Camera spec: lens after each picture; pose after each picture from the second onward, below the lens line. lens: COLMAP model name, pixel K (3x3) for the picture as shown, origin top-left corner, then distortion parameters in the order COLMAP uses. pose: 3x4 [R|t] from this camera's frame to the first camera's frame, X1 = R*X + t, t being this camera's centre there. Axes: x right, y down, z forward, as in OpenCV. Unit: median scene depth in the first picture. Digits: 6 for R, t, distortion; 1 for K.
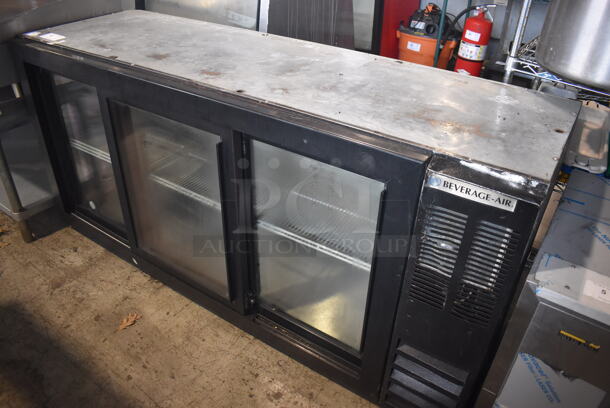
lens RADIAL K [[467.6, 0, 305.0], [0, 467.6, 204.0], [0, 0, 1]] dist [-0.079676, 0.000191]
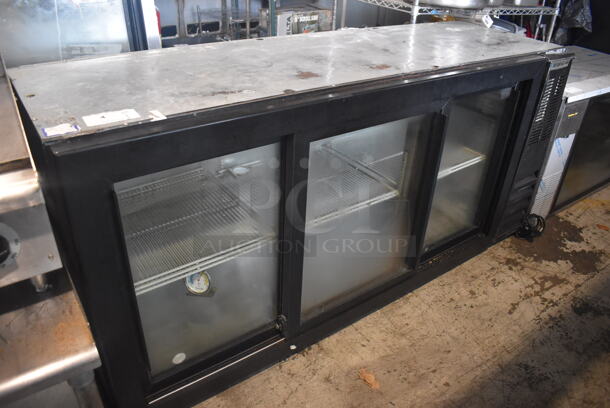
lens RADIAL K [[467.6, 0, 305.0], [0, 467.6, 204.0], [0, 0, 1]] dist [-0.079676, 0.000191]
pose [[0.346363, -0.495030, 0.796855, -1.305316], [0.481426, 0.822846, 0.301918, -0.457416], [-0.805147, 0.279053, 0.523324, 0.755157]]
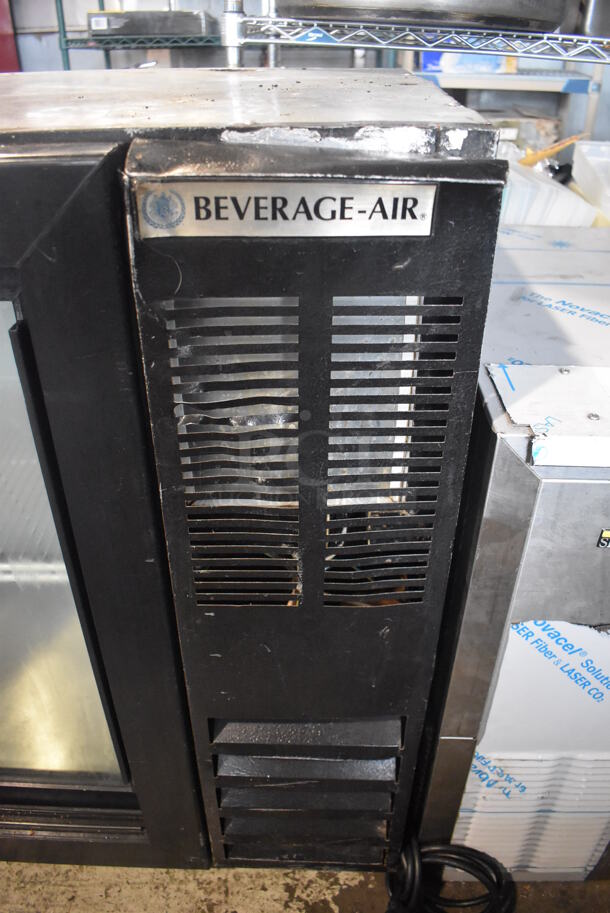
lens RADIAL K [[699.9, 0, 305.0], [0, 699.9, 456.5], [0, 0, 1]] dist [-0.079676, 0.000191]
pose [[0.836221, -0.320019, 0.445334, 0.083858], [0.316030, 0.944882, 0.085574, 0.065912], [-0.448173, 0.069180, 0.891266, 0.437943]]
